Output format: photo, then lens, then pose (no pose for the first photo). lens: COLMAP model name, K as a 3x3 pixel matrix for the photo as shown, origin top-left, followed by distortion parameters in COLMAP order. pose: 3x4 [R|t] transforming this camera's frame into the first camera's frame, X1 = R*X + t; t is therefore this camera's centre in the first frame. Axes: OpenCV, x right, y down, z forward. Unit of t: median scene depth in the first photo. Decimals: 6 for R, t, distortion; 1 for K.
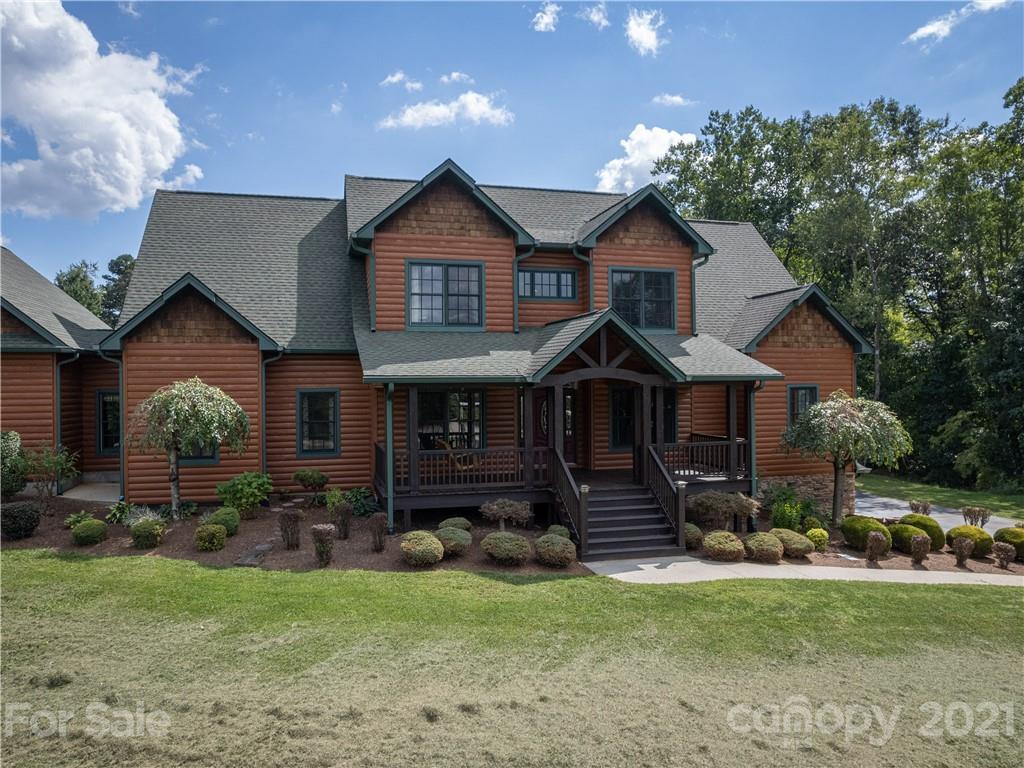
lens RADIAL K [[743.0, 0, 512.0], [0, 743.0, 384.0], [0, 0, 1]] dist [-0.045903, 0.002742]
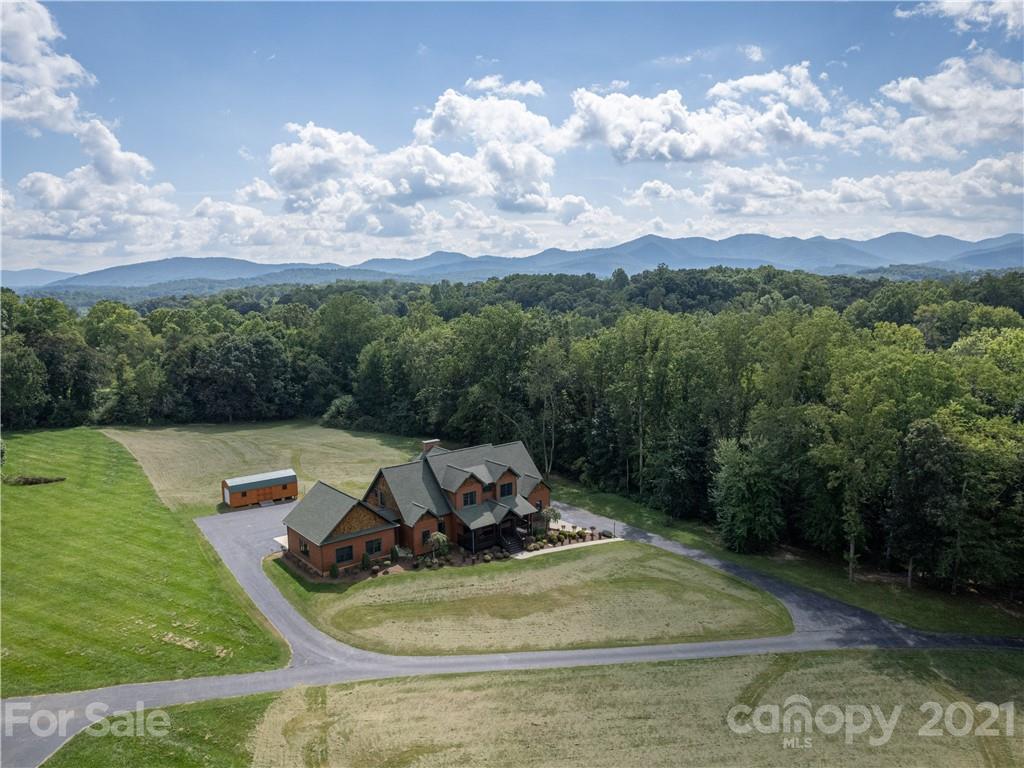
lens RADIAL K [[743.0, 0, 512.0], [0, 743.0, 384.0], [0, 0, 1]] dist [-0.045903, 0.002742]
pose [[0.915199, -0.063966, 0.397893, -1.757954], [0.007743, 0.989931, 0.141336, -1.589419], [-0.402927, -0.126270, 0.906480, -3.413595]]
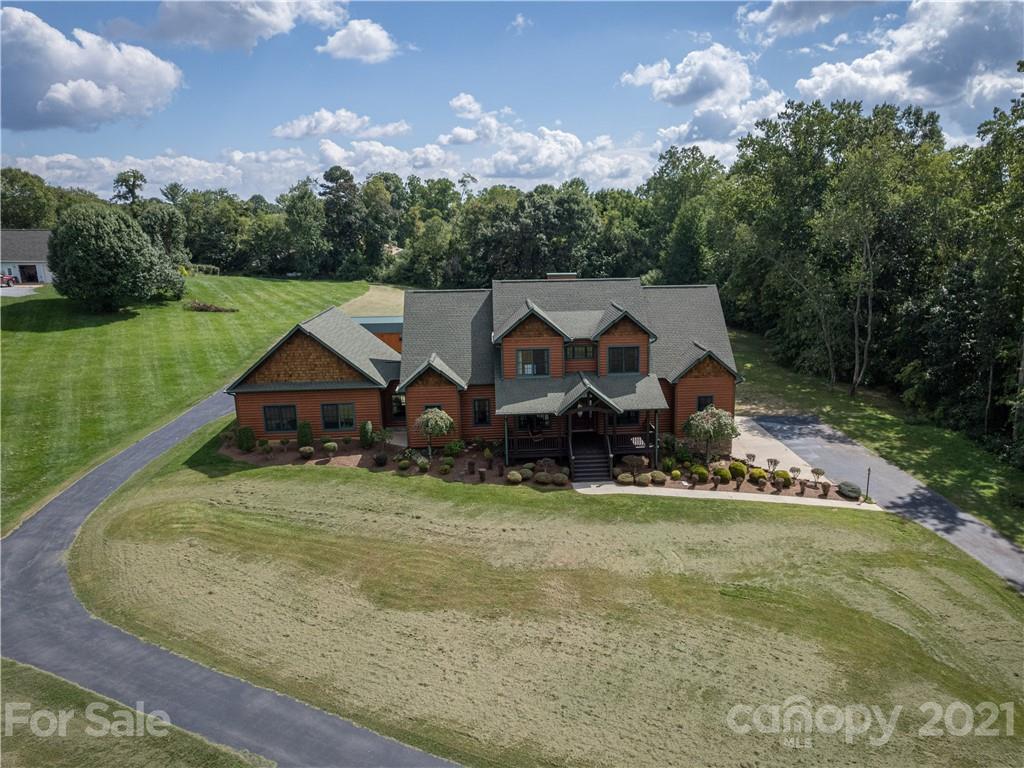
lens RADIAL K [[731.5, 0, 553.2], [0, 731.5, 386.0], [0, 0, 1]] dist [-0.039912, 0.000104]
pose [[0.983707, 0.031386, -0.177016, 0.422161], [0.009226, 0.974532, 0.224058, -0.619201], [0.179540, -0.222041, 0.958365, -1.332259]]
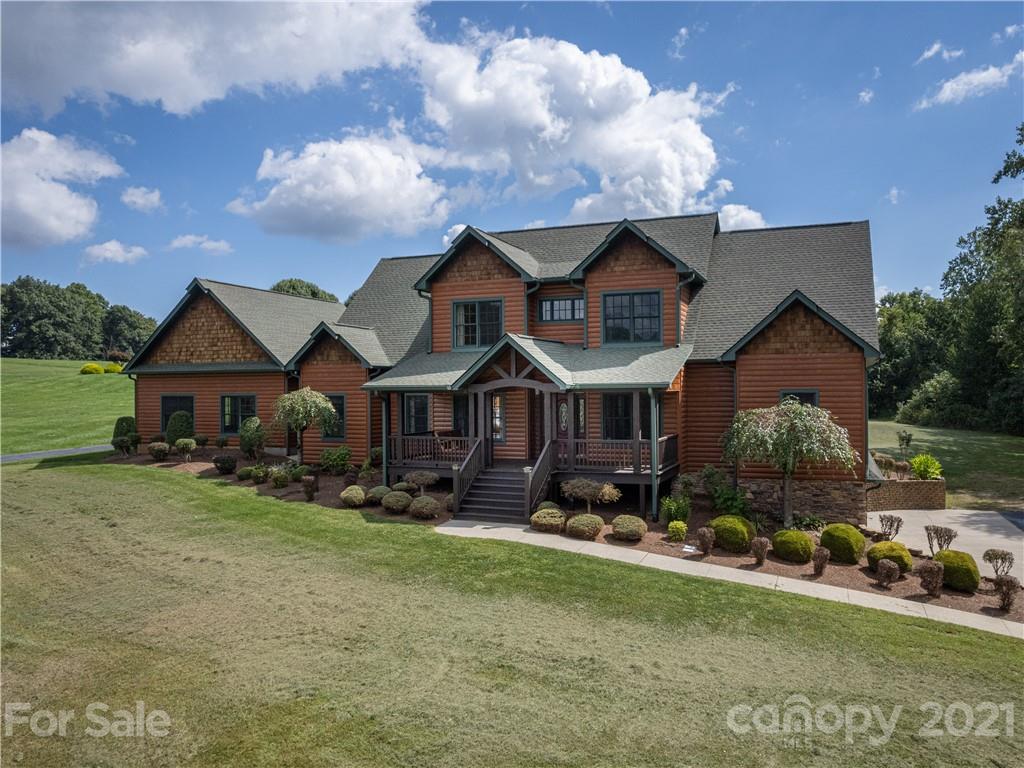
lens RADIAL K [[731.5, 0, 553.2], [0, 731.5, 386.0], [0, 0, 1]] dist [-0.039912, 0.000104]
pose [[0.813630, -0.001946, -0.581379, 0.879922], [0.003778, 0.999991, 0.001940, -0.010439], [0.581370, -0.003775, 0.813630, -0.007639]]
